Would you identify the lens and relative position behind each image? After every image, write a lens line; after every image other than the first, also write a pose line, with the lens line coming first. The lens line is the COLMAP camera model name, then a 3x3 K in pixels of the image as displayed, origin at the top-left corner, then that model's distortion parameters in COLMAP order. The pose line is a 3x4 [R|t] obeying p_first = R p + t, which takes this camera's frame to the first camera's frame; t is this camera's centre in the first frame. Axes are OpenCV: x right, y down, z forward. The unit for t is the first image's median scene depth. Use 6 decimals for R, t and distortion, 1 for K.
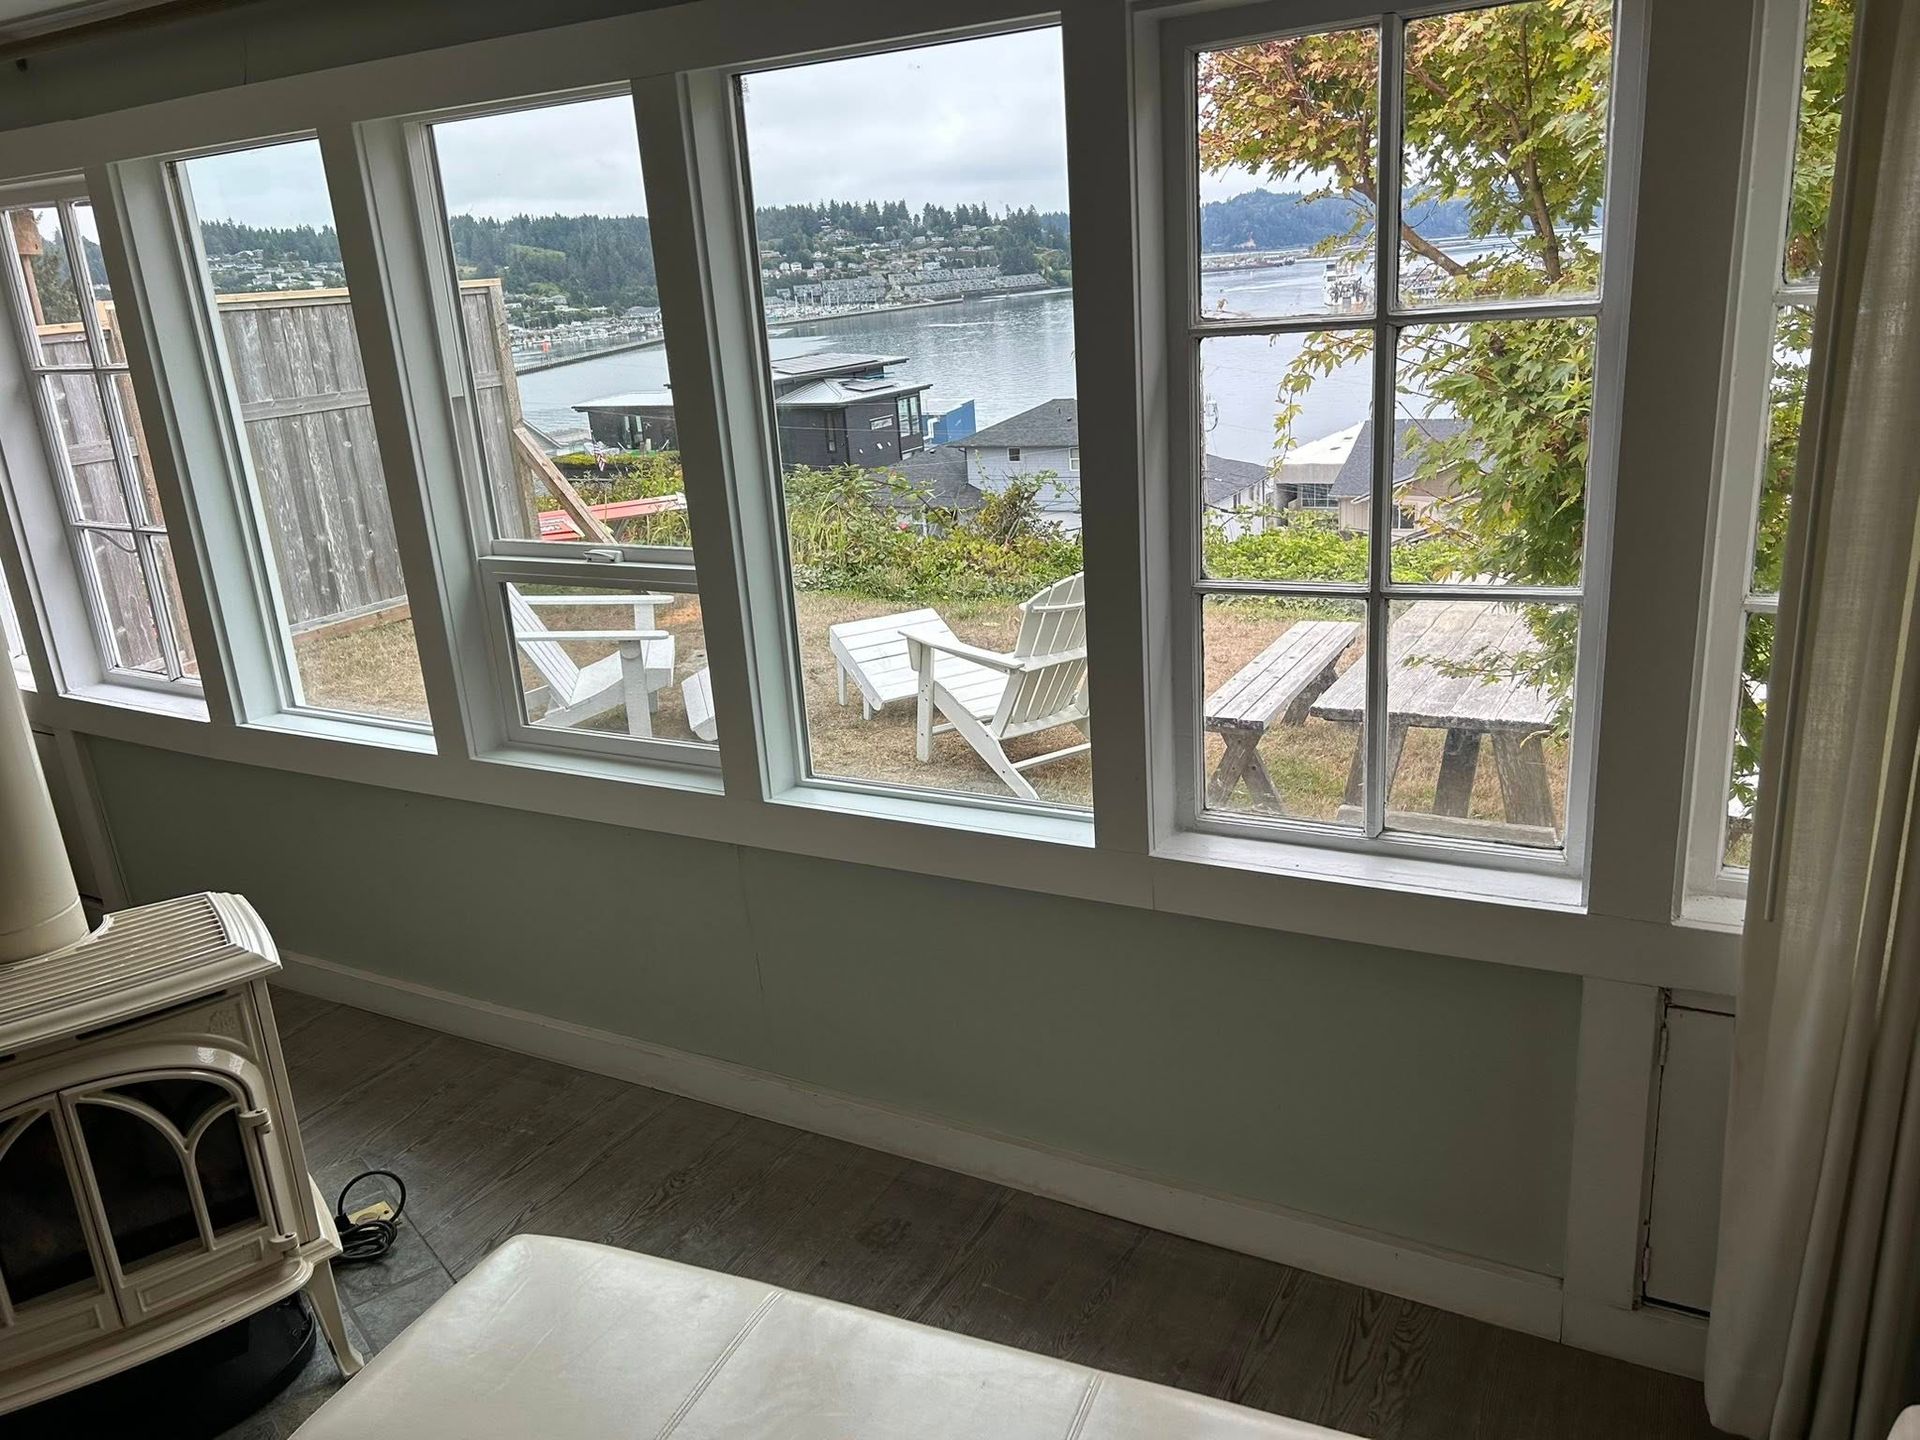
lens RADIAL K [[1431.8, 0, 998.9], [0, 1431.8, 723.4], [0, 0, 1]] dist [-0.023715, -0.000453]
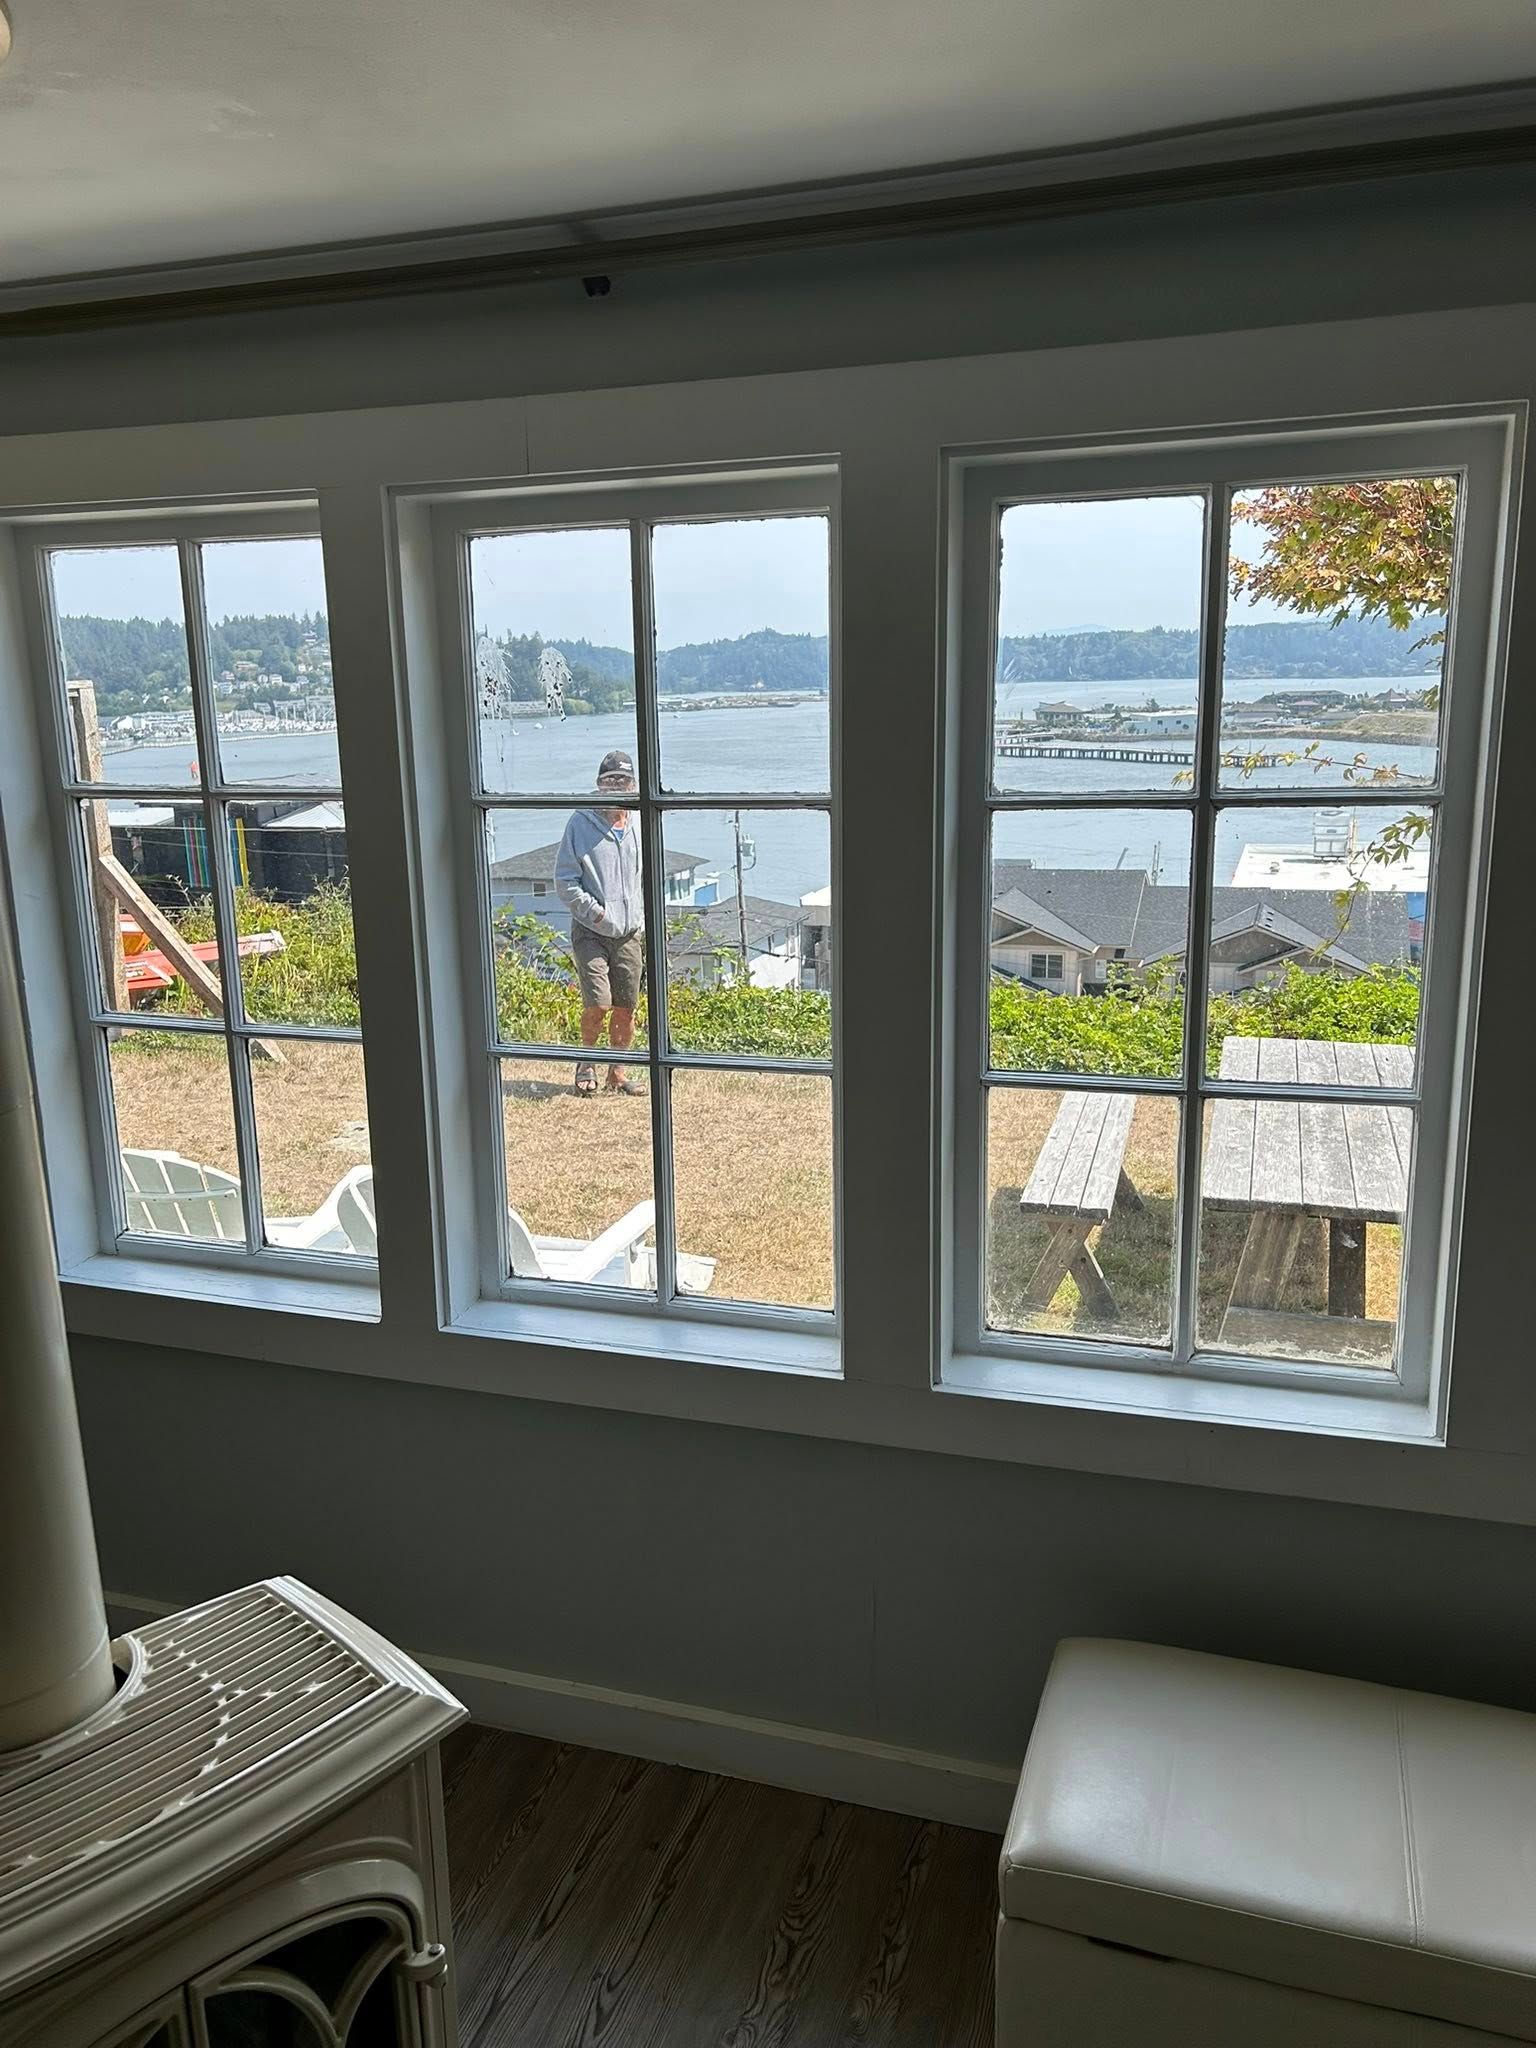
lens RADIAL K [[1527.3, 0, 768.0], [0, 1527.3, 1024.0], [0, 0, 1]] dist [-0.023715, -0.000453]
pose [[0.982622, 0.019969, 0.184538, -0.123535], [-0.001381, 0.994955, -0.100312, -0.018593], [-0.185610, 0.098314, 0.977693, 0.063996]]
